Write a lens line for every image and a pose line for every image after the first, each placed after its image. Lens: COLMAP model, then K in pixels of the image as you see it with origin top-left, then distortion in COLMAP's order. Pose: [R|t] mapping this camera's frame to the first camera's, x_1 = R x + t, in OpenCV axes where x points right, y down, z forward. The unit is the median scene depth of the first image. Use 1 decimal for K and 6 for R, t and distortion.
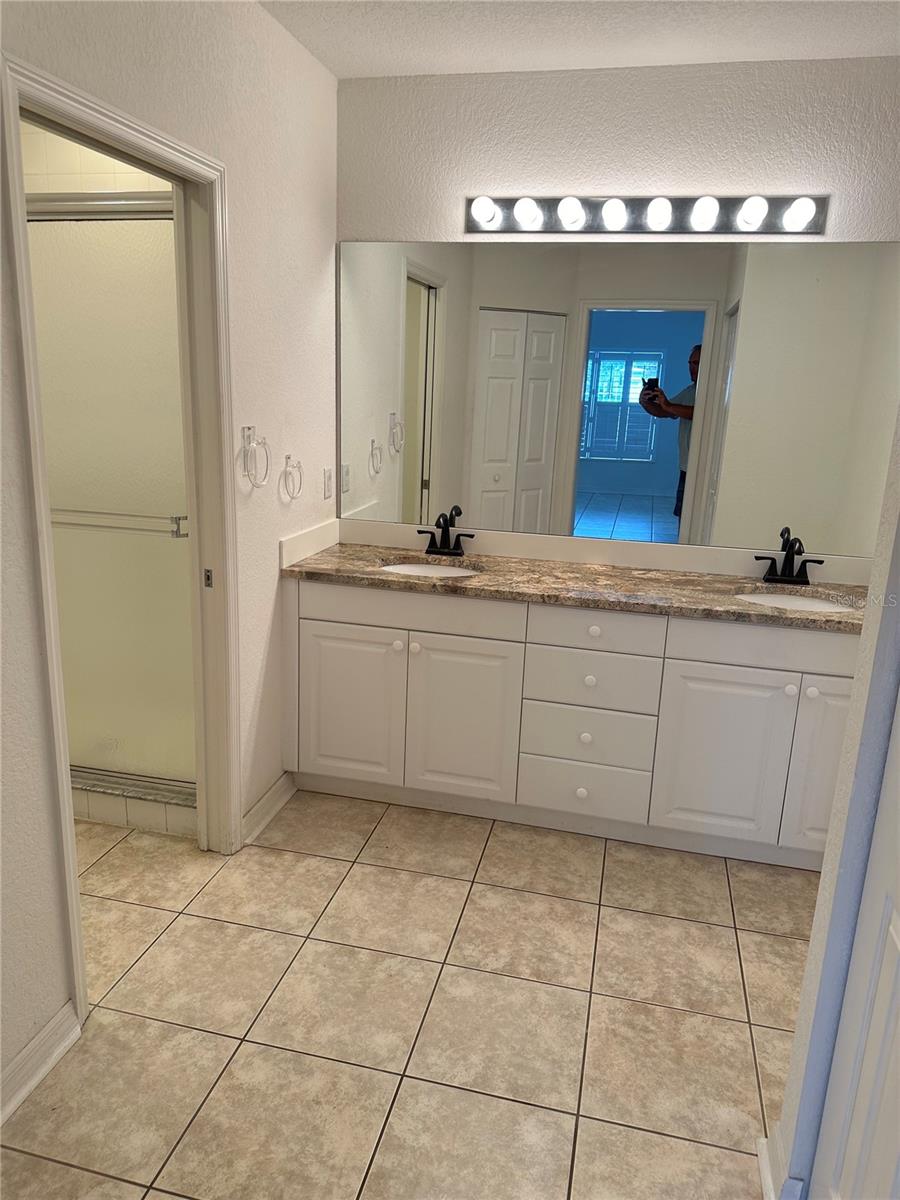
lens RADIAL K [[846.1, 0, 448.4], [0, 846.1, 599.4], [0, 0, 1]] dist [0.082716, -0.101216]
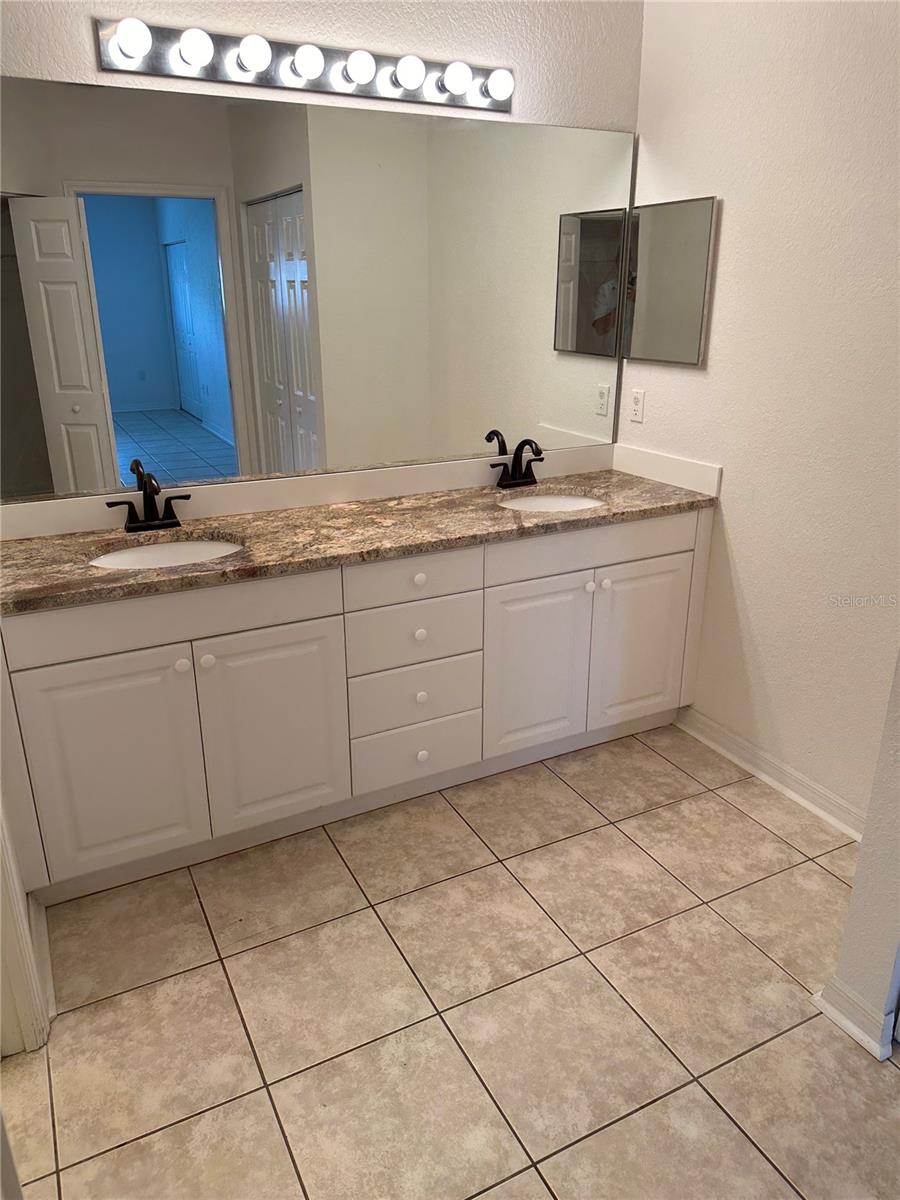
lens RADIAL K [[846.1, 0, 456.2], [0, 846.1, 599.8], [0, 0, 1]] dist [0.082716, -0.101216]
pose [[0.754207, -0.263183, 0.601586, -0.319990], [0.193227, 0.964553, 0.179726, -0.089006], [-0.627562, -0.019308, 0.778327, 0.288759]]
